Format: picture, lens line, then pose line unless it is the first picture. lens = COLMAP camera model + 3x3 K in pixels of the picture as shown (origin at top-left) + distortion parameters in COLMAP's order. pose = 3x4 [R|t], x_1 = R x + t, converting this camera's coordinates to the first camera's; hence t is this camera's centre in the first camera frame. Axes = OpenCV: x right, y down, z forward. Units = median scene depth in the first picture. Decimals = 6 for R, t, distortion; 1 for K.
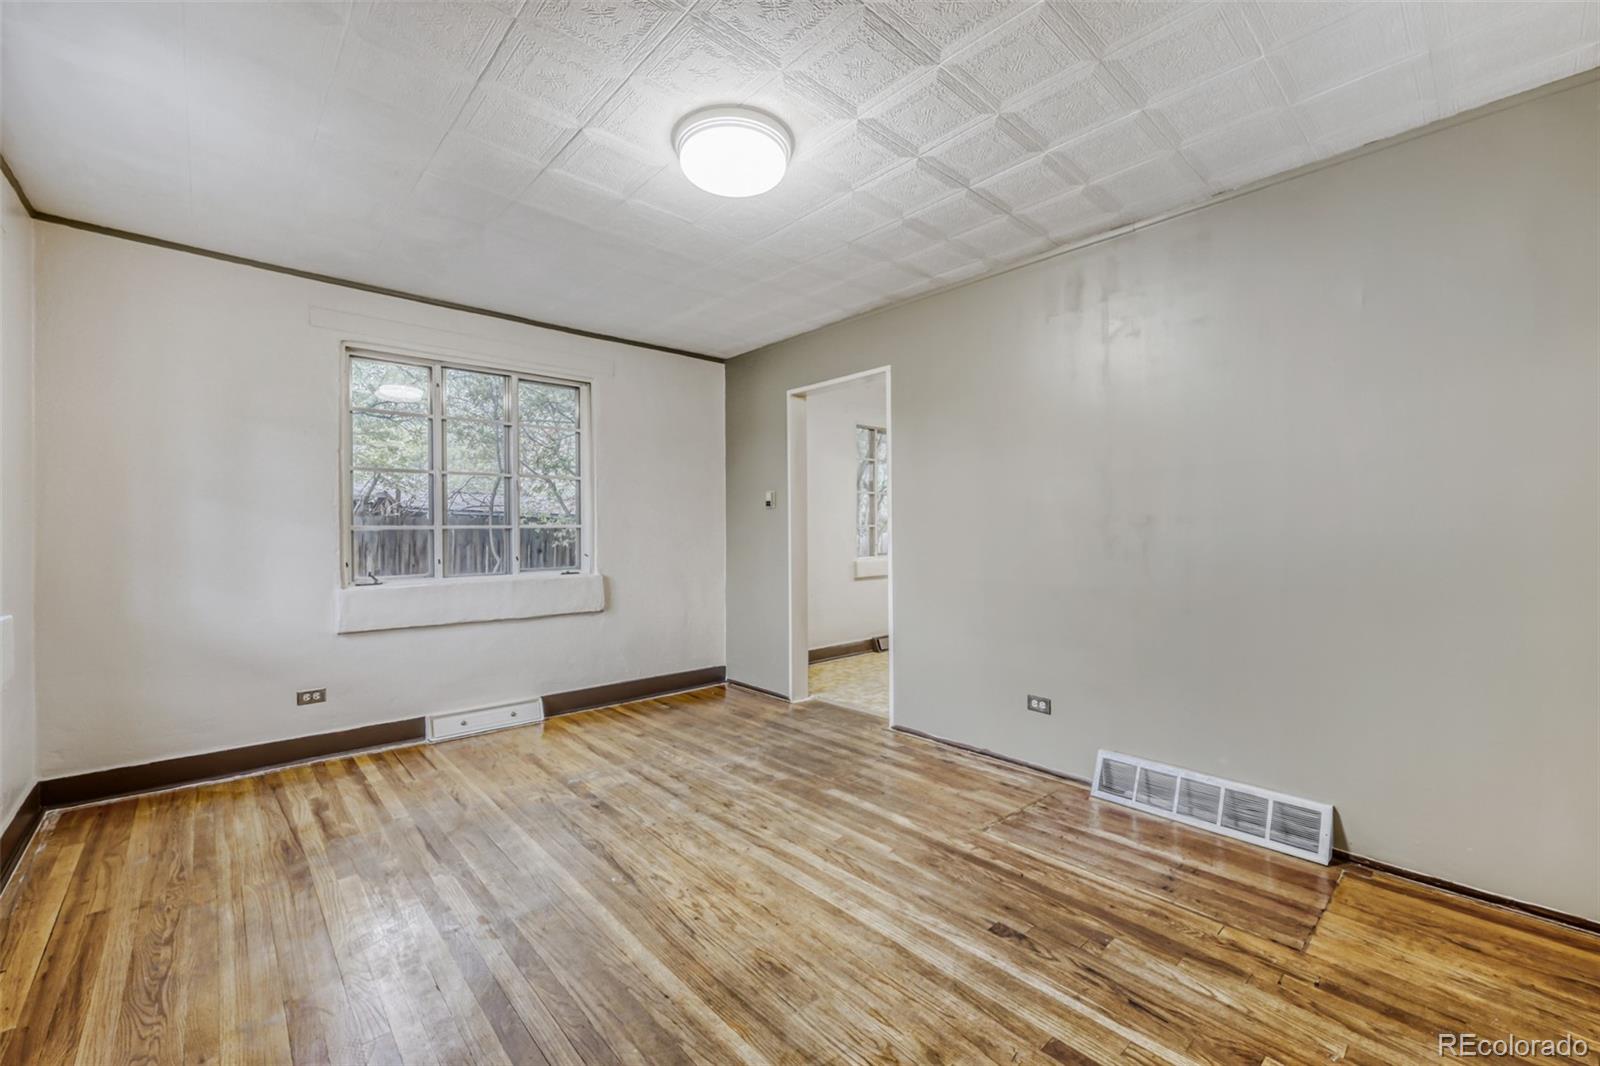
lens RADIAL K [[648.8, 0, 796.7], [0, 648.8, 528.8], [0, 0, 1]] dist [-0.000745, -0.000270]
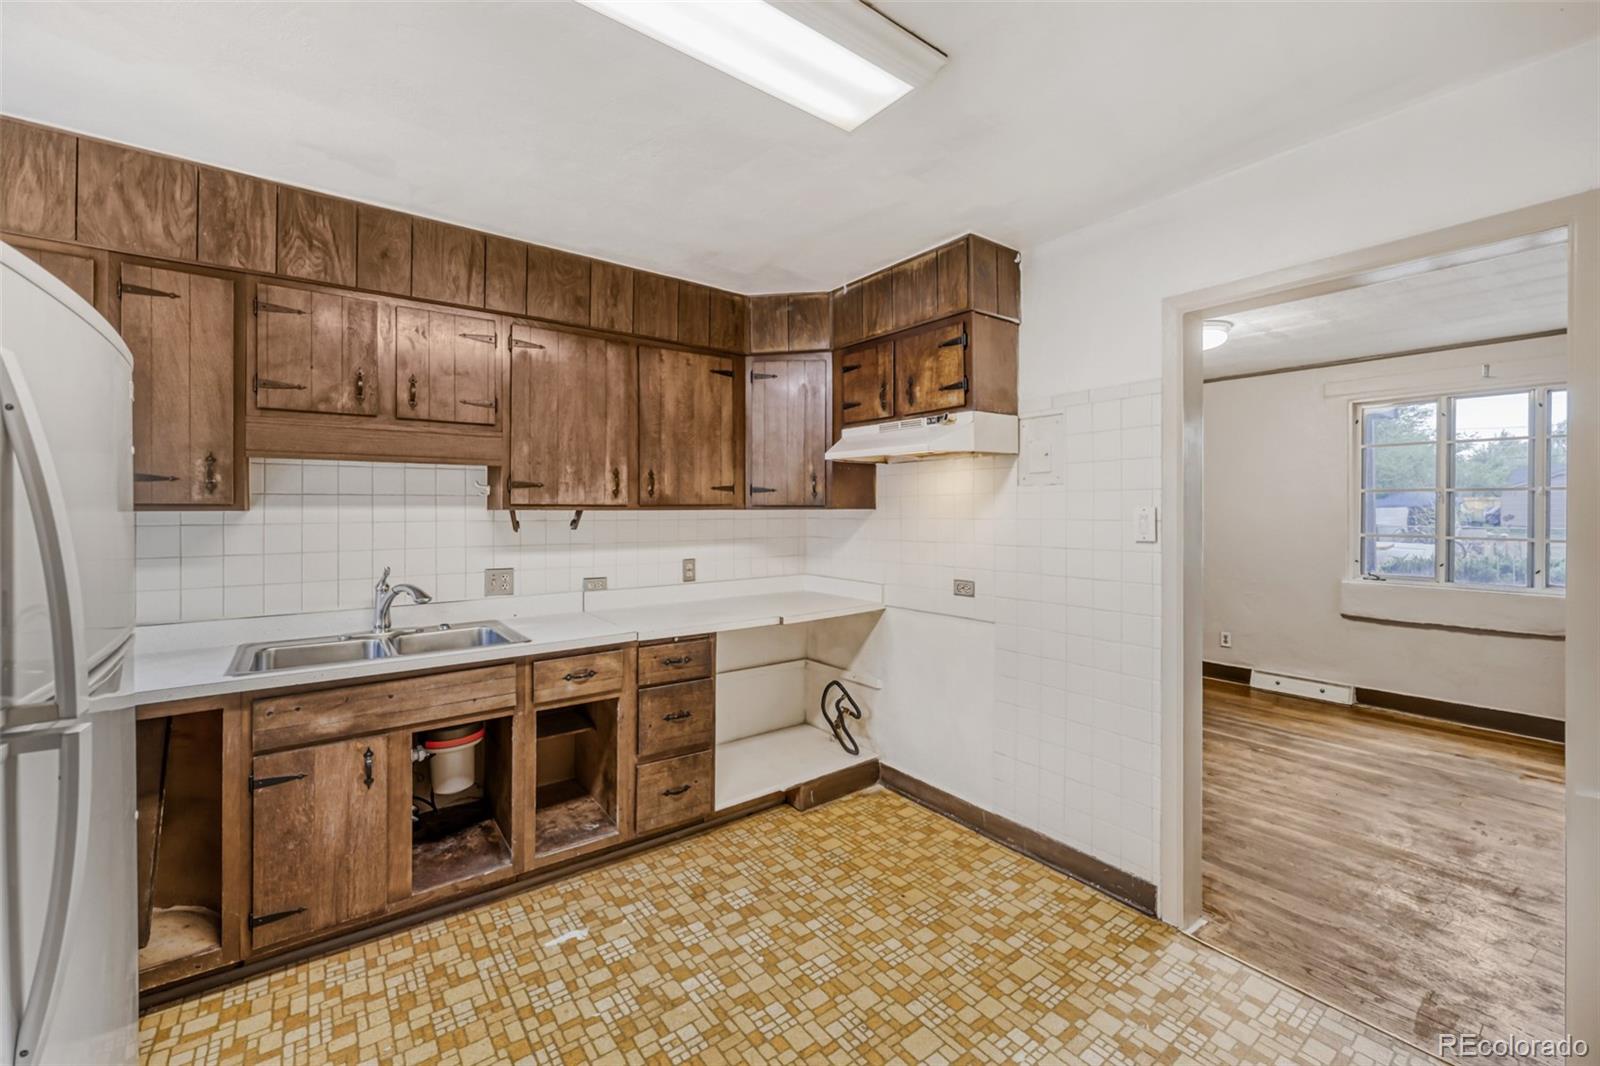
lens RADIAL K [[651.0, 0, 797.1], [0, 651.0, 512.5], [0, 0, 1]] dist [-0.000548, -0.000314]
pose [[-0.995605, 0.009520, 0.093162, 0.641792], [0.009746, 0.999951, 0.001968, -0.095984], [-0.093139, 0.002867, -0.995649, 2.297686]]
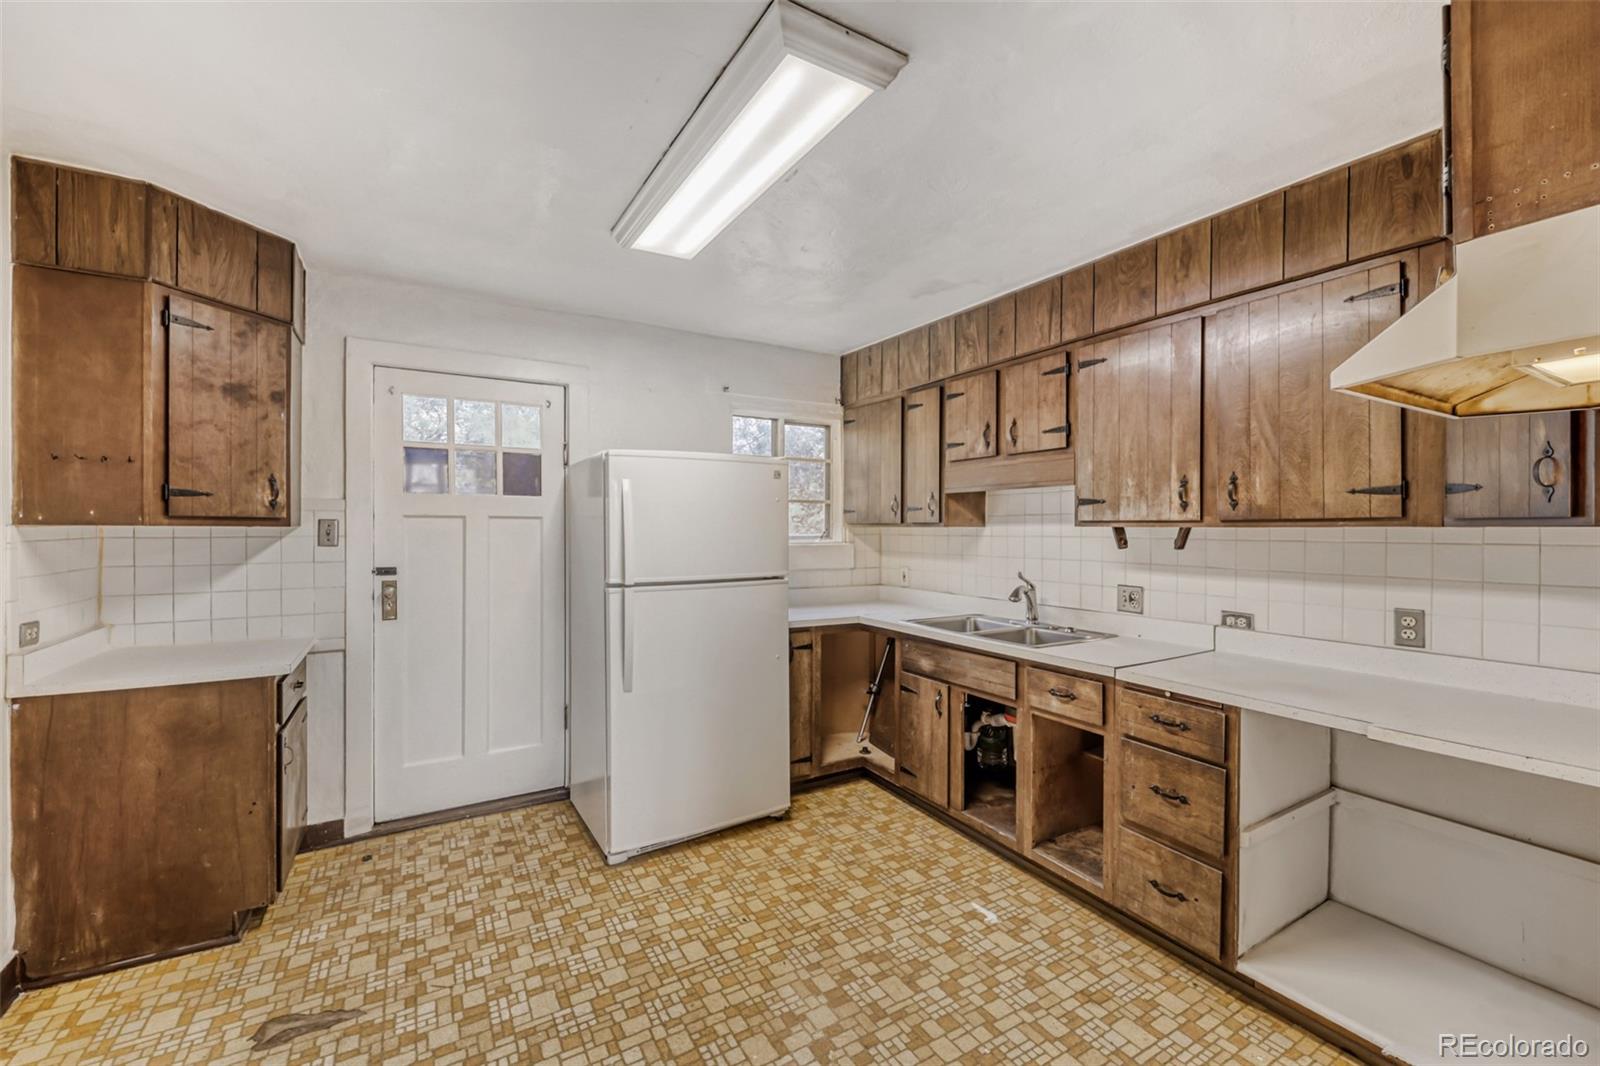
lens RADIAL K [[648.8, 0, 796.7], [0, 648.8, 528.8], [0, 0, 1]] dist [-0.000745, -0.000270]
pose [[0.203958, 0.006517, 0.978958, 0.087076], [-0.006172, 0.999967, -0.005371, -0.090190], [-0.978960, -0.004947, 0.203991, 1.605537]]
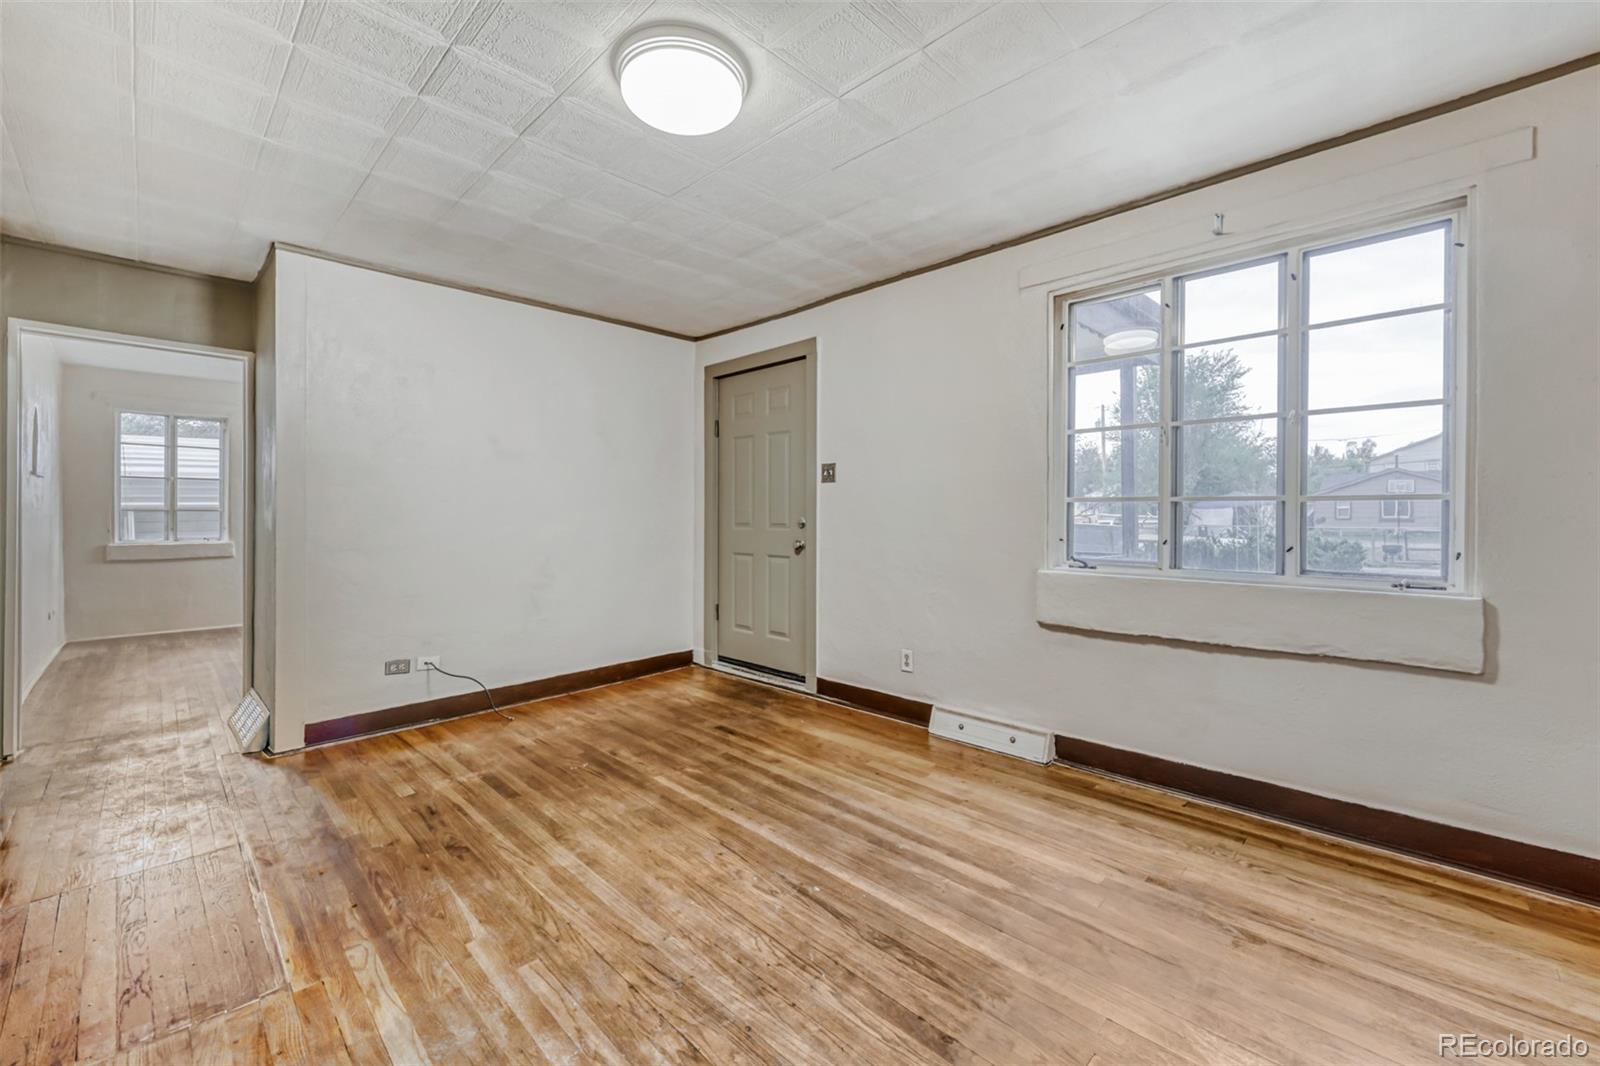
lens RADIAL K [[647.7, 0, 799.6], [0, 647.7, 516.7], [0, 0, 1]] dist [0.001491, -0.000166]
pose [[-0.998528, 0.005766, -0.053932, -0.168290], [0.005806, 0.999983, -0.000582, 0.009926], [0.053928, -0.000894, -0.998544, 1.531729]]
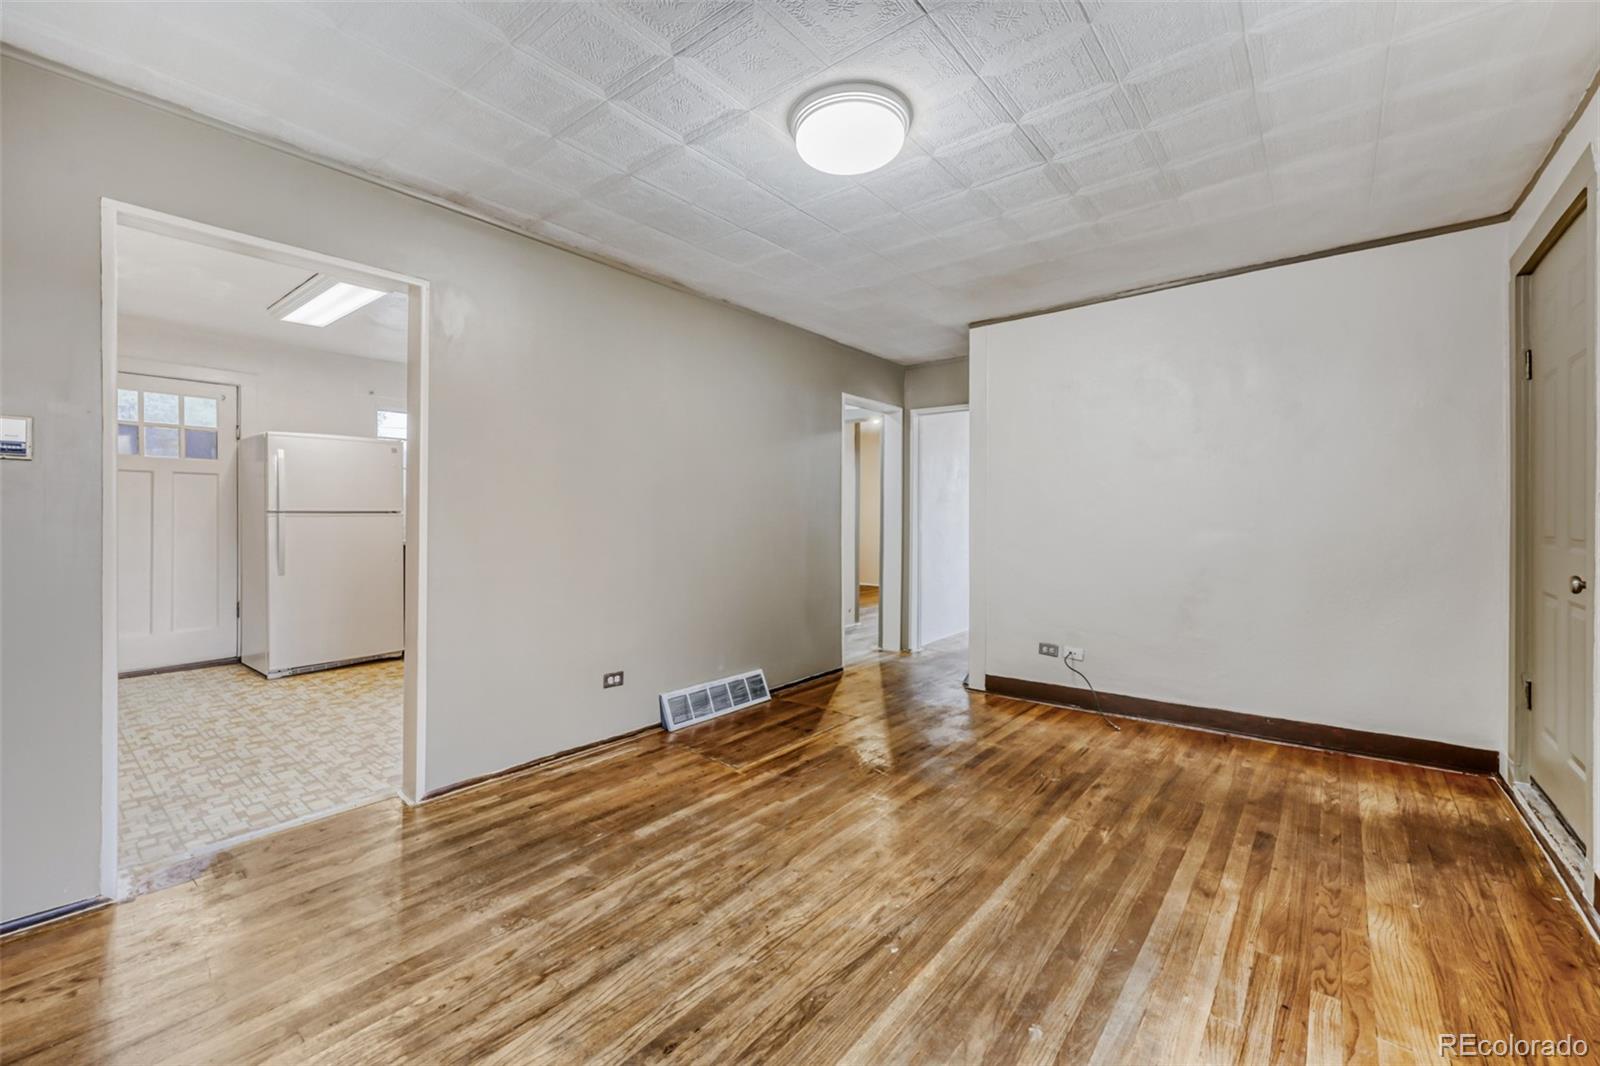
lens RADIAL K [[651.0, 0, 797.1], [0, 651.0, 512.5], [0, 0, 1]] dist [-0.000548, -0.000314]
pose [[-0.147393, 0.010291, 0.989025, -0.852096], [-0.003923, 0.999932, -0.010989, 0.005934], [-0.989070, -0.005500, -0.147342, 0.990802]]
